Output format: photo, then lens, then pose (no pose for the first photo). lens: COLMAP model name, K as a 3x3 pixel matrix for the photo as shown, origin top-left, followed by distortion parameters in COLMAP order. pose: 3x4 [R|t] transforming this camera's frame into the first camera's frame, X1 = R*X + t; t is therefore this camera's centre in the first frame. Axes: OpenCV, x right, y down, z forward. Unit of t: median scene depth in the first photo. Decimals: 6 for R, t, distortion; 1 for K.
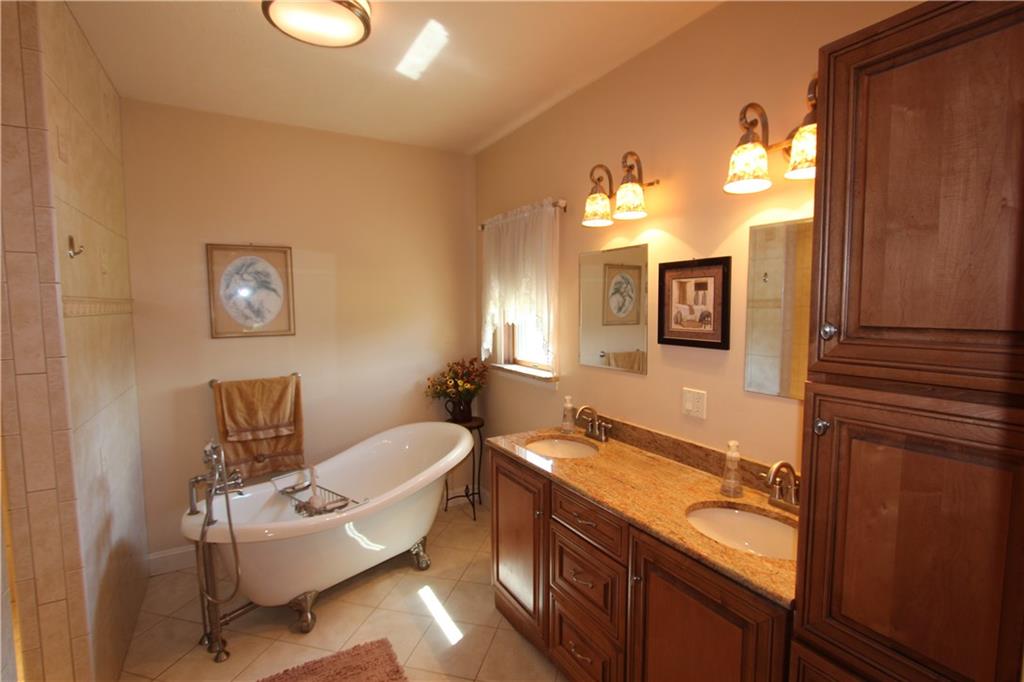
lens RADIAL K [[471.9, 0, 513.5], [0, 471.9, 339.2], [0, 0, 1]] dist [-0.014308, 0.000915]
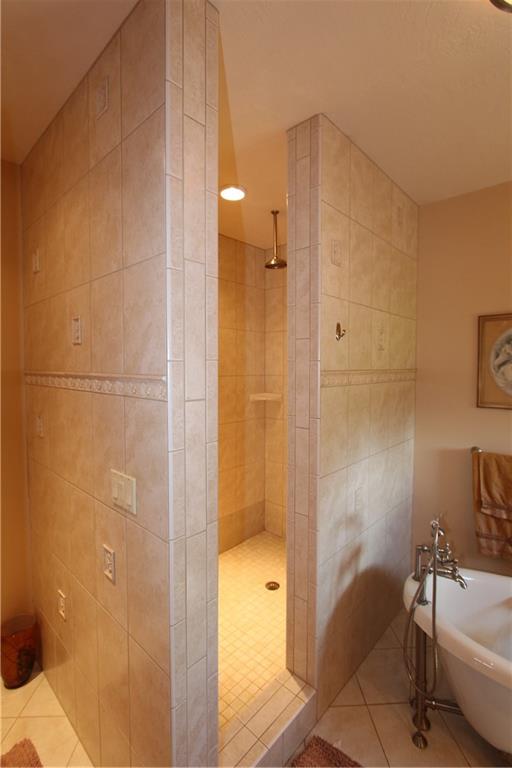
lens RADIAL K [[353.9, 0, 260.5], [0, 353.9, 380.4], [0, 0, 1]] dist [-0.014308, 0.000915]
pose [[0.301308, 0.044409, -0.952492, -0.068773], [-0.074857, 0.996934, 0.022801, -0.056904], [0.950584, 0.064431, 0.303708, 0.410058]]
